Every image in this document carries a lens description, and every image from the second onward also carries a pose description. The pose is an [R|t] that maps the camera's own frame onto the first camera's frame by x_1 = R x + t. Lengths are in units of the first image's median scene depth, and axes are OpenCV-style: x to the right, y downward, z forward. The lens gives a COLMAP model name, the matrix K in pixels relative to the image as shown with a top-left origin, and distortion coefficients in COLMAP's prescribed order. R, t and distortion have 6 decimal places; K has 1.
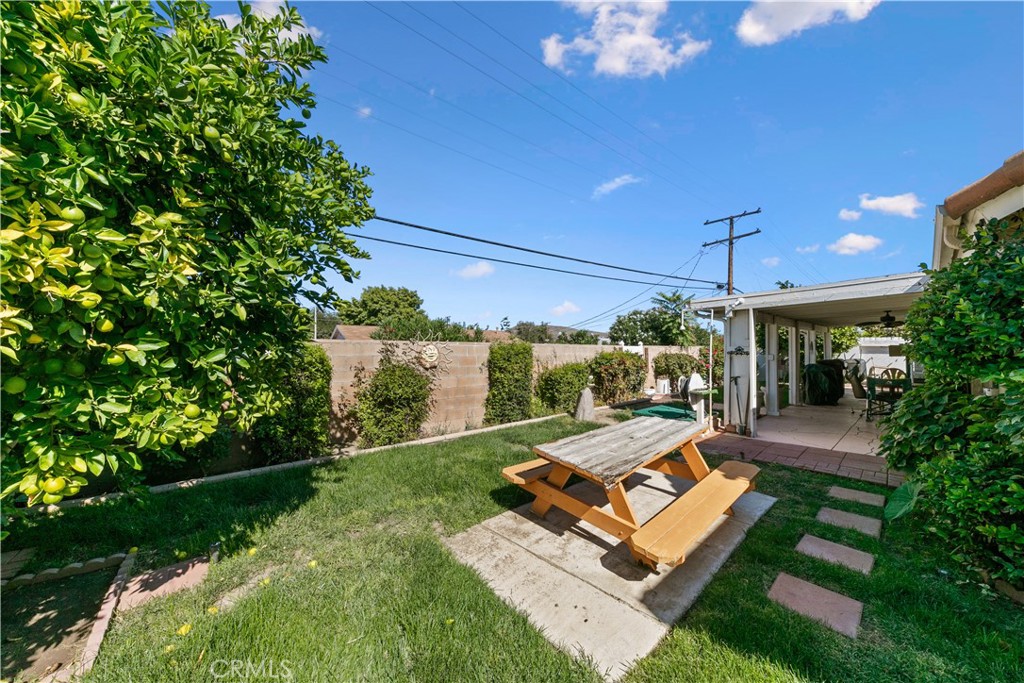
lens RADIAL K [[364.6, 0, 512.0], [0, 364.6, 341.5], [0, 0, 1]] dist [-0.000427, -0.000023]
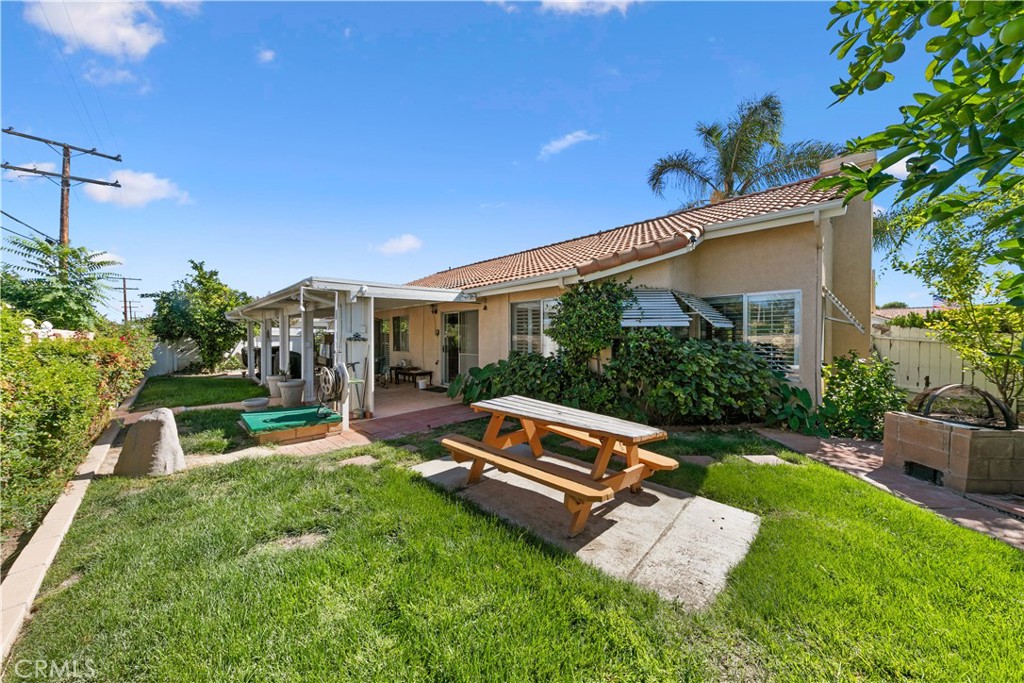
lens RADIAL K [[351.2, 0, 509.8], [0, 351.2, 346.3], [0, 0, 1]] dist [-0.000055, -0.000096]
pose [[-0.053447, -0.025944, 0.998234, -0.374066], [-0.016980, 0.999542, 0.025069, 0.020343], [-0.998426, -0.015611, -0.053863, 0.642491]]
